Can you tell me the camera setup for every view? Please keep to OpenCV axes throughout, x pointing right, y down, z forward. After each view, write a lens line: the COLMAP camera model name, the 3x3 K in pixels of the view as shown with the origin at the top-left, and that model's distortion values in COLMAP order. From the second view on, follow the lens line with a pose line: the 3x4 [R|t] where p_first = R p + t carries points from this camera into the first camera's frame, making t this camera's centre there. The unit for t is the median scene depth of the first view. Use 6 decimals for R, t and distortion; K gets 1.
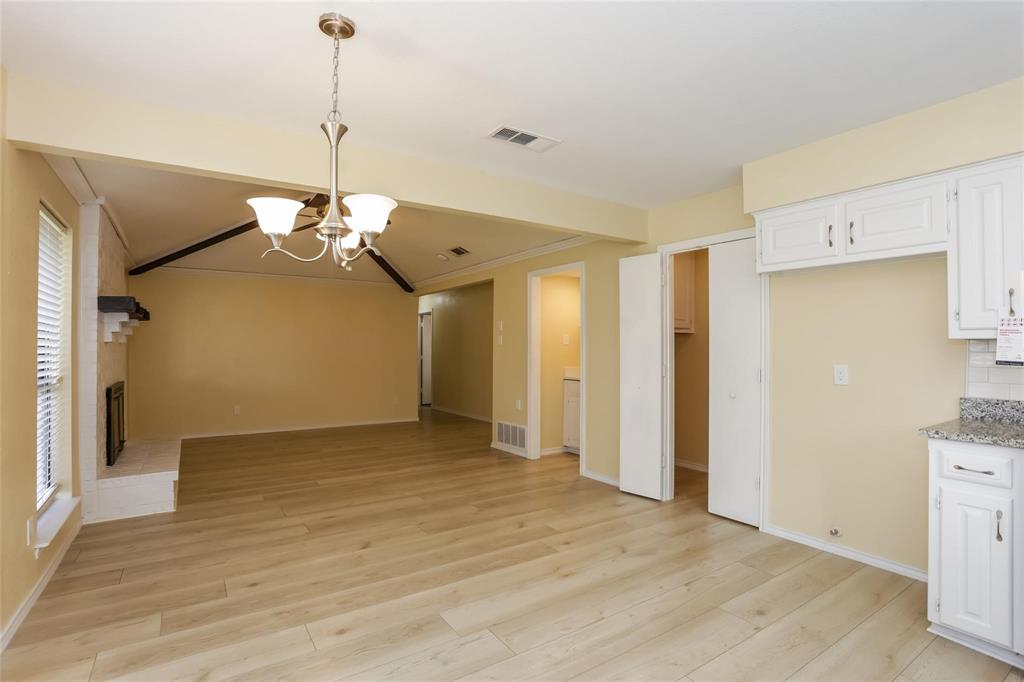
lens RADIAL K [[503.7, 0, 507.9], [0, 503.7, 343.4], [0, 0, 1]] dist [-0.063880, 0.027584]
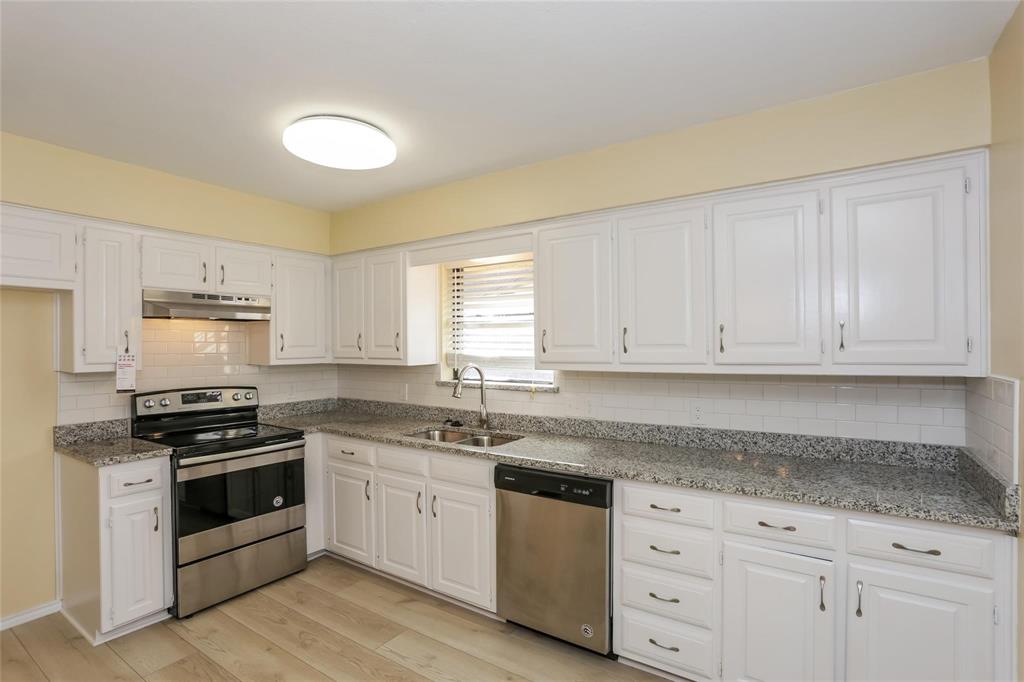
lens RADIAL K [[503.7, 0, 507.9], [0, 503.7, 343.4], [0, 0, 1]] dist [-0.063880, 0.027584]
pose [[-0.386074, 0.005375, 0.922452, -0.209037], [-0.001668, 0.999977, -0.006525, -0.031793], [-0.922466, -0.004058, -0.386057, 0.248528]]
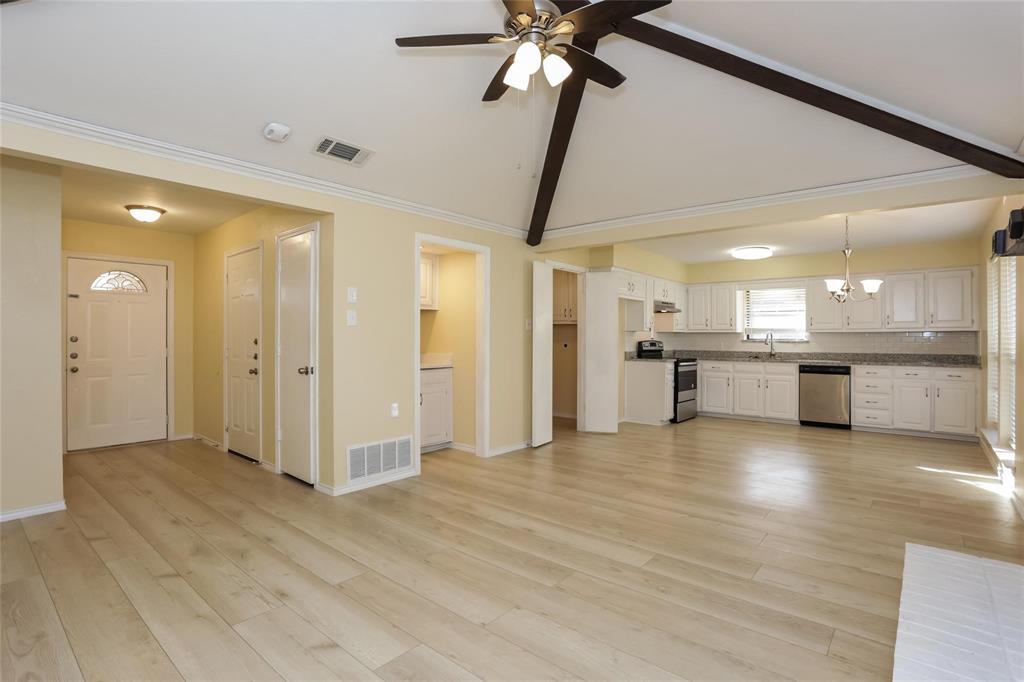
lens RADIAL K [[503.7, 0, 507.9], [0, 503.7, 343.4], [0, 0, 1]] dist [-0.063880, 0.027584]
pose [[-0.283071, -0.011241, 0.959033, -0.839806], [-0.010960, 0.999904, 0.008485, 0.023118], [-0.959036, -0.008110, -0.283167, 1.248201]]
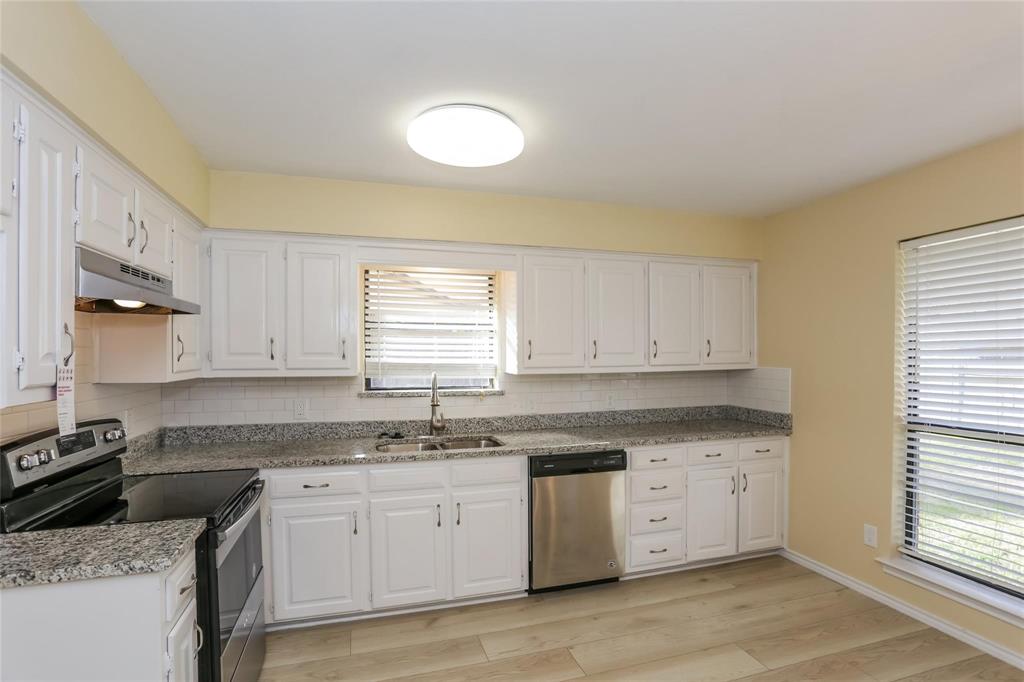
lens RADIAL K [[502.5, 0, 515.4], [0, 502.5, 357.4], [0, 0, 1]] dist [-0.048022, 0.000650]
pose [[-0.961257, -0.001165, 0.275653, 0.121876], [-0.000686, 0.999998, 0.001833, -0.029313], [-0.275654, 0.001573, -0.961256, 0.624309]]
